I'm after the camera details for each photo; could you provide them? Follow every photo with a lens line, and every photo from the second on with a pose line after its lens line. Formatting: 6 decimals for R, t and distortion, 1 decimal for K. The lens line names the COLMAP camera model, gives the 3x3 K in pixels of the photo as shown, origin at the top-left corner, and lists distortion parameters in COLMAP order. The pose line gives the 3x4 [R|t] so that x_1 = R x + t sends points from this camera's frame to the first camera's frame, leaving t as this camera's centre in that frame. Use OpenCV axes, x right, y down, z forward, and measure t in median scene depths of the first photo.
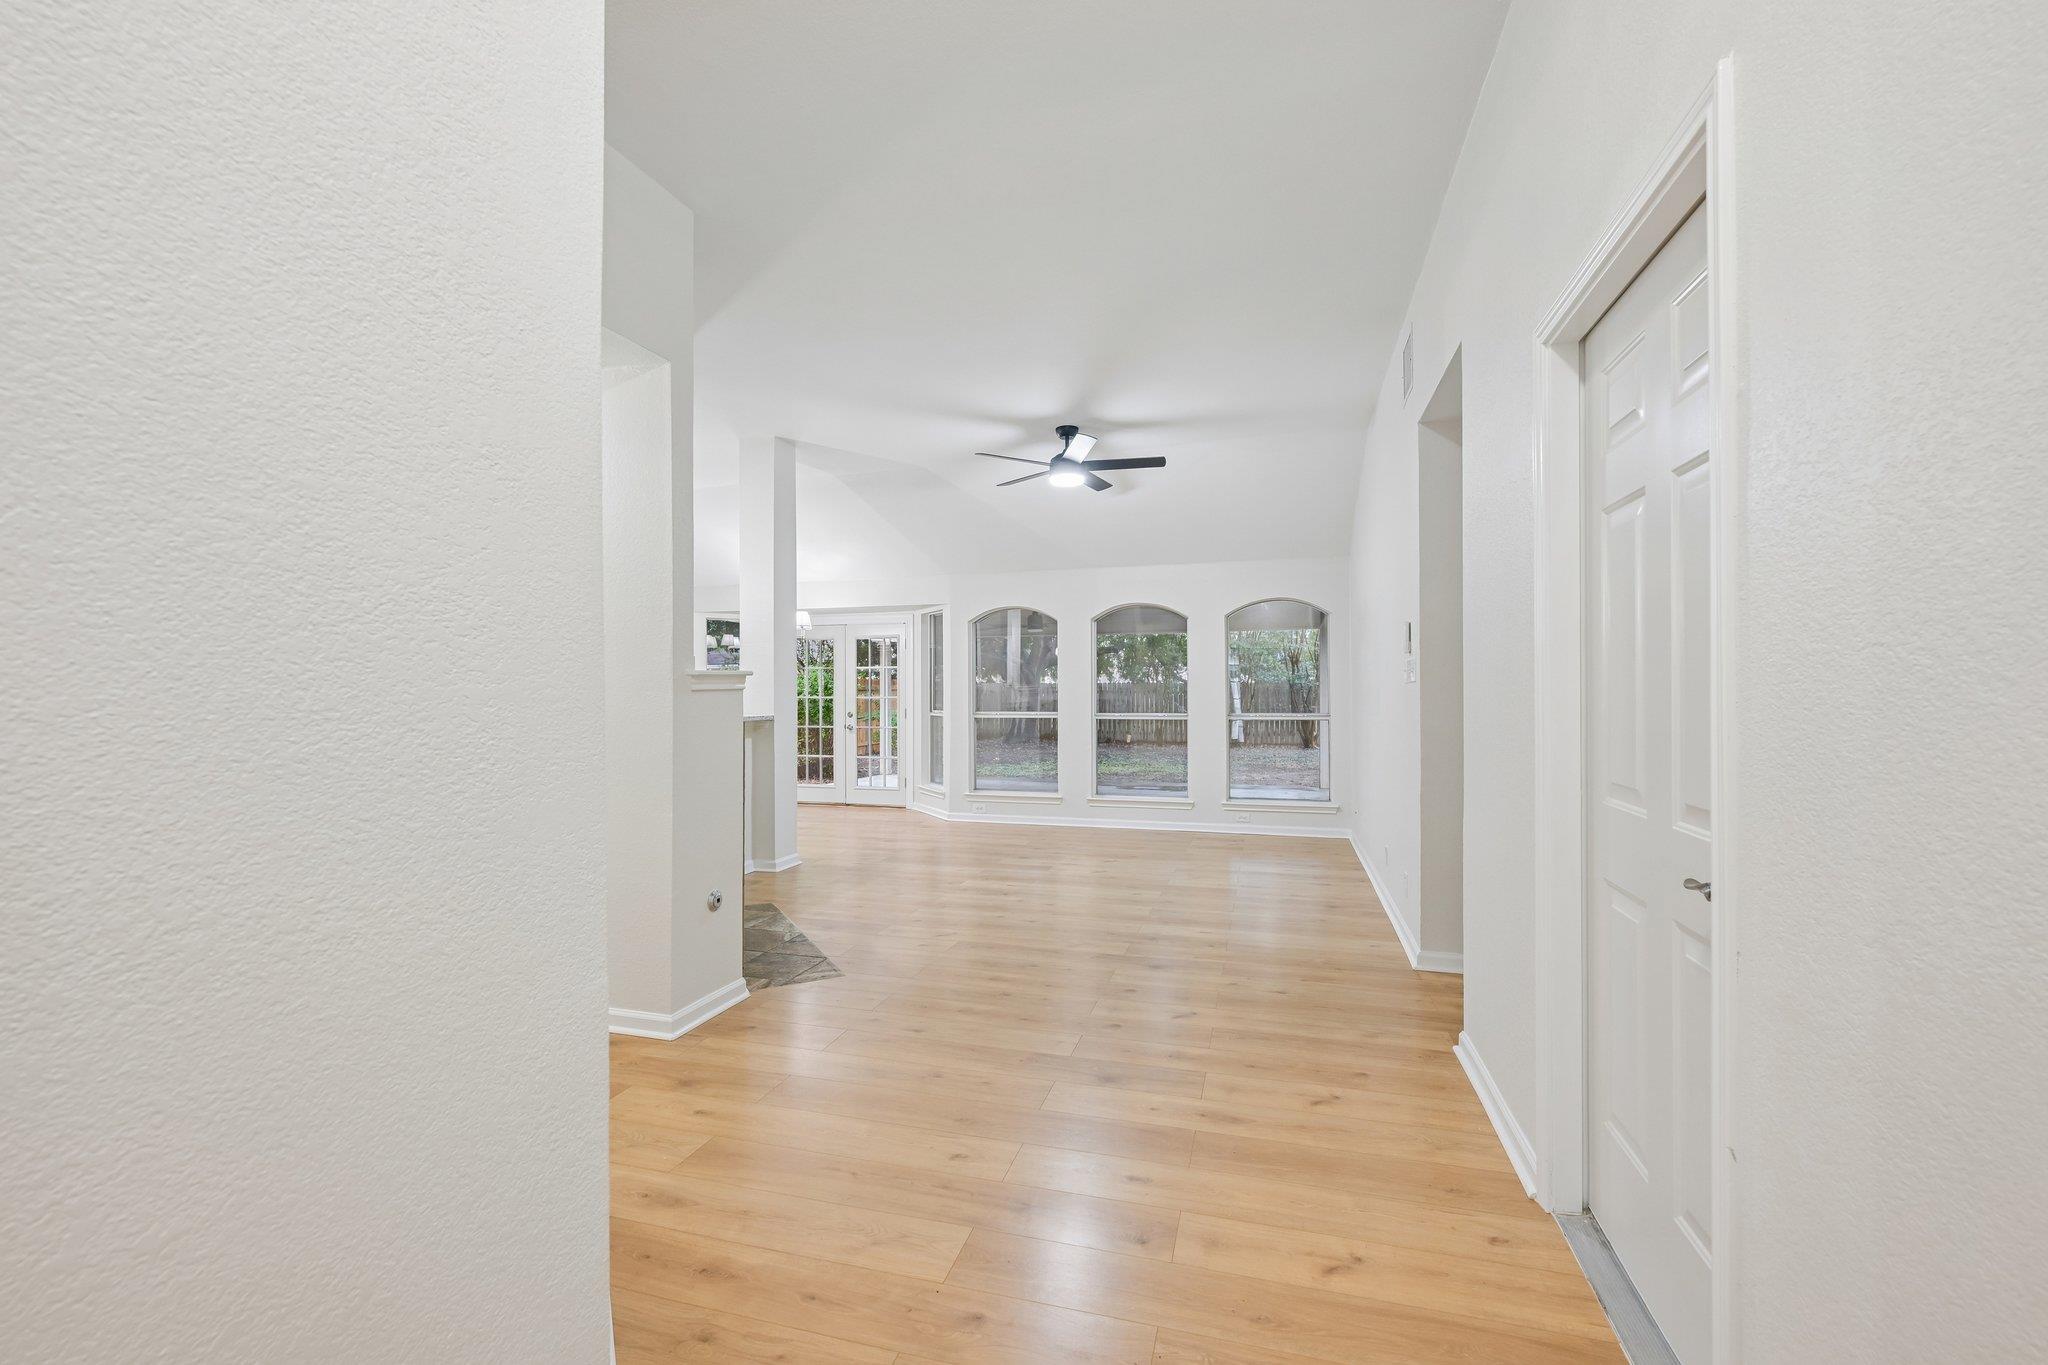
lens RADIAL K [[849.6, 0, 1020.0], [0, 849.6, 679.1], [0, 0, 1]] dist [0.000160, -0.000012]
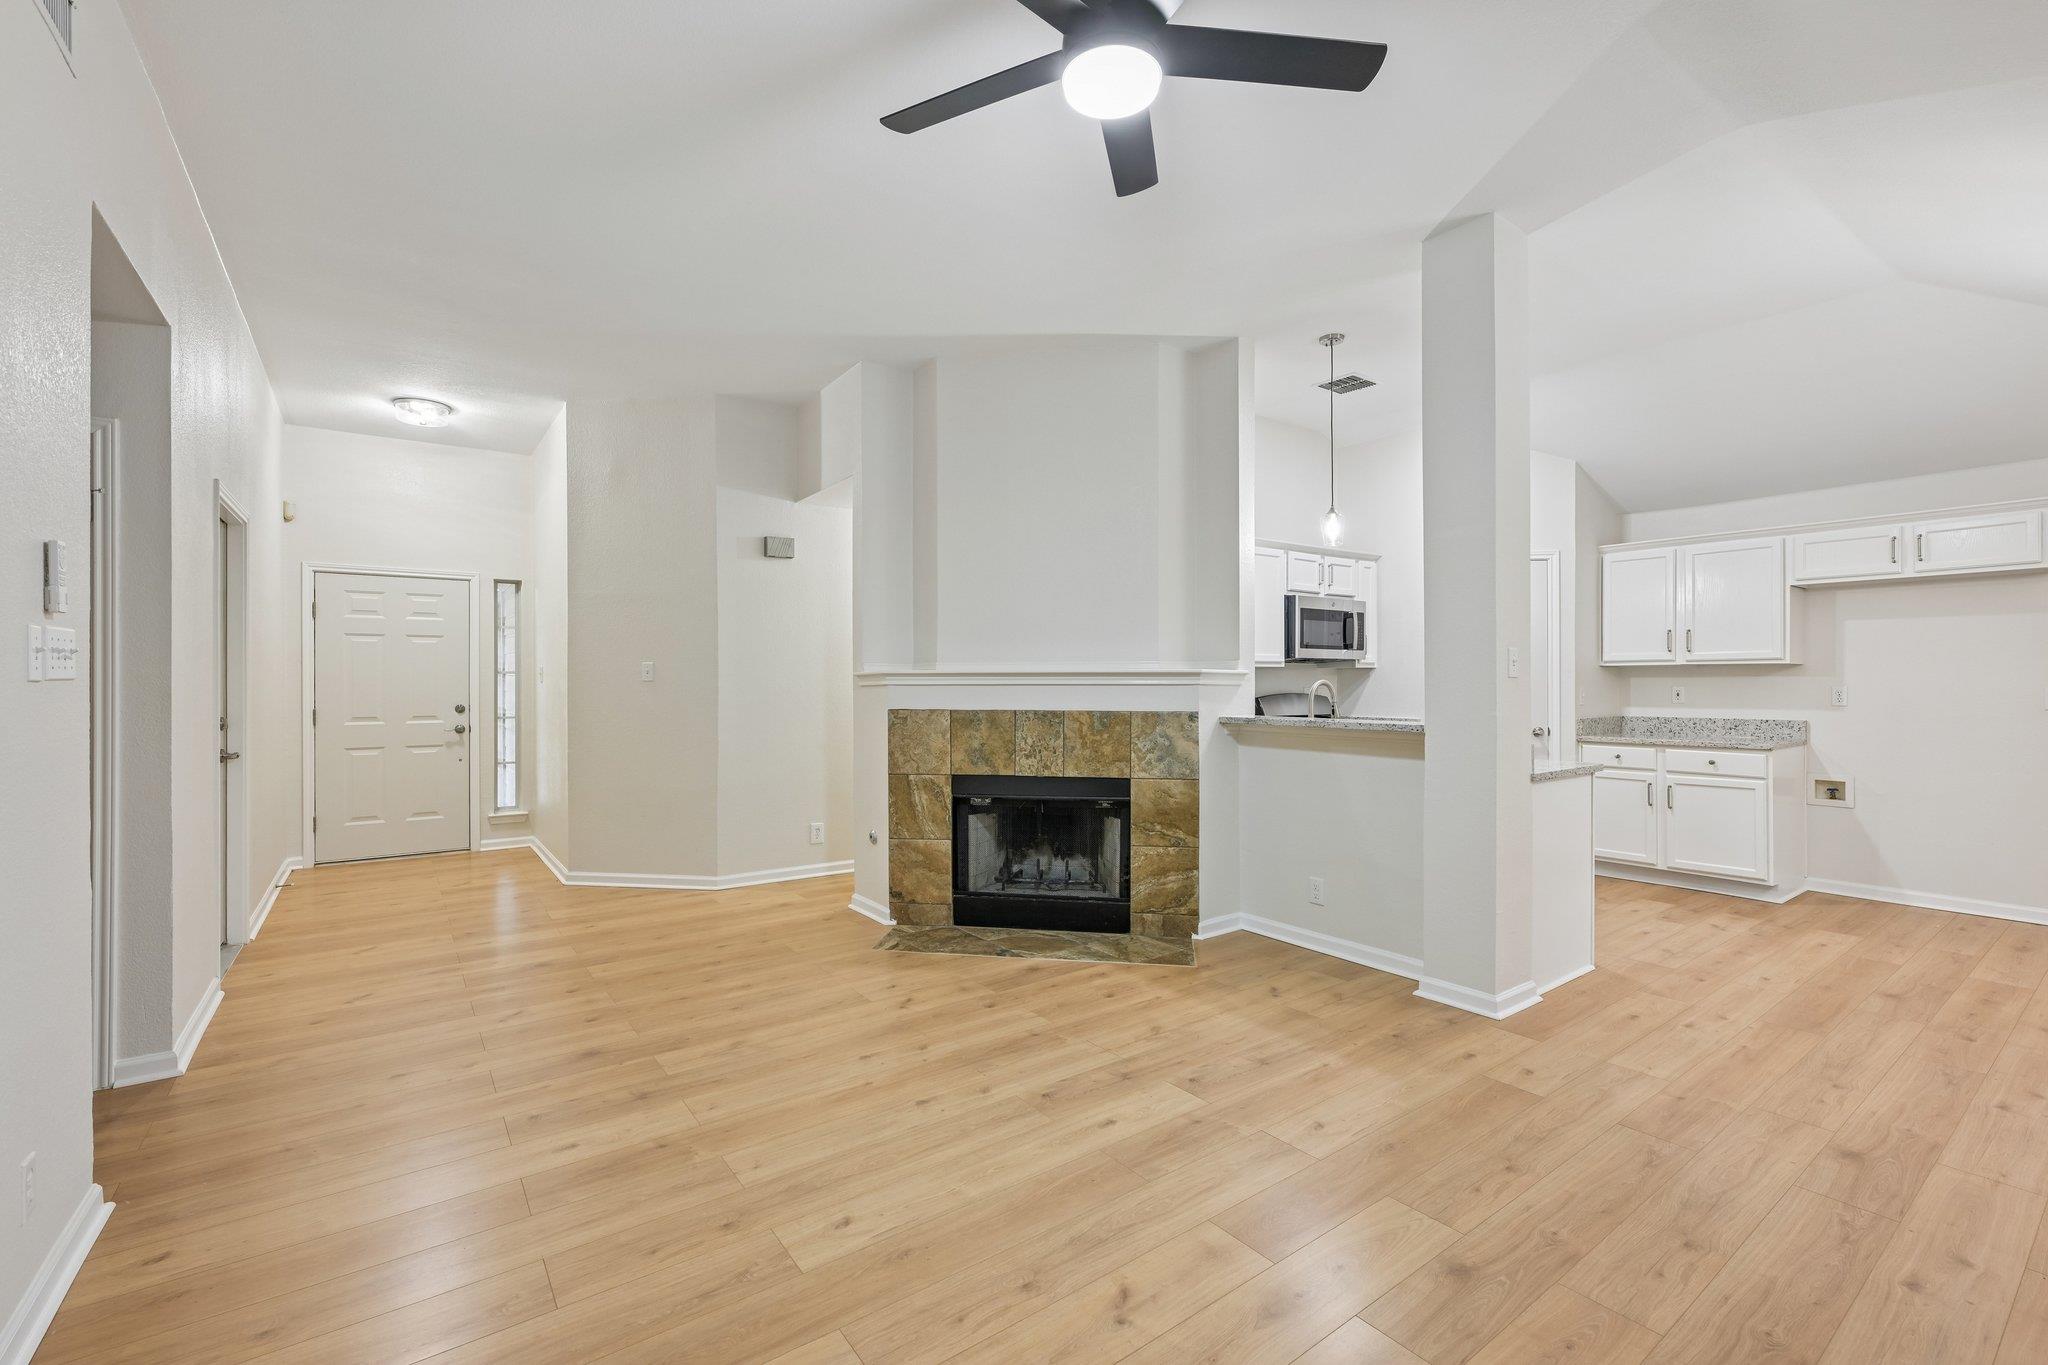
lens RADIAL K [[879.1, 0, 1024.0], [0, 879.1, 682.5], [0, 0, 1]] dist [-0.001066, 0.000065]
pose [[-0.608112, 0.005860, -0.793830, 0.285934], [0.019439, 0.999783, -0.007511, 0.010648], [0.793613, -0.019999, -0.608094, 0.938910]]
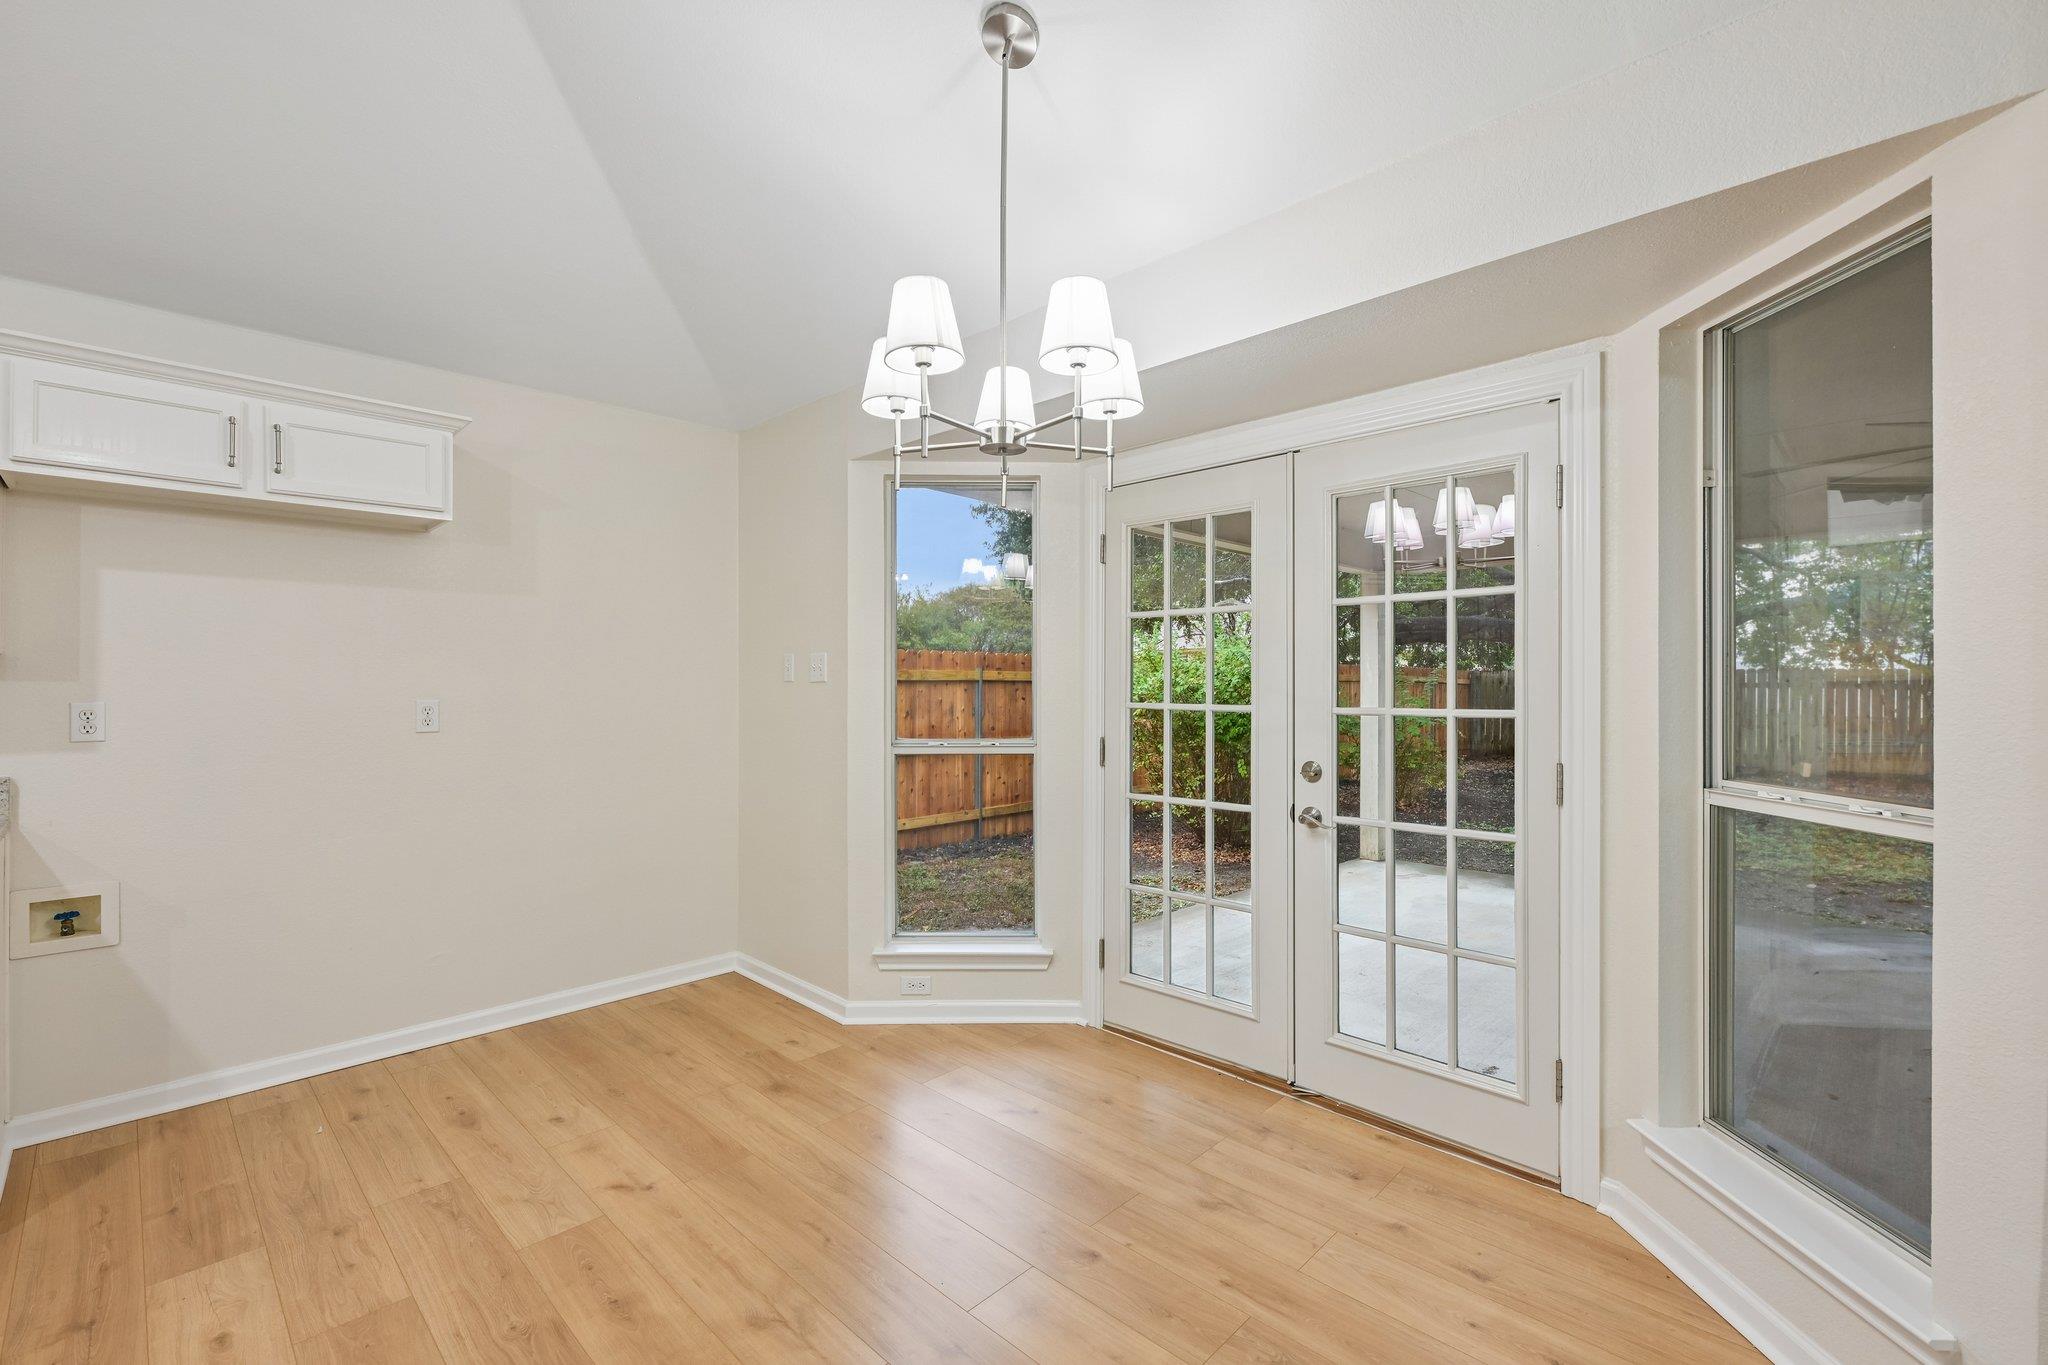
lens RADIAL K [[879.1, 0, 1024.0], [0, 879.1, 682.5], [0, 0, 1]] dist [-0.001066, 0.000065]
pose [[0.883715, 0.002829, -0.468016, -0.189650], [0.004180, 0.999894, 0.013937, 0.010465], [0.468006, -0.014273, 0.883610, 0.896963]]
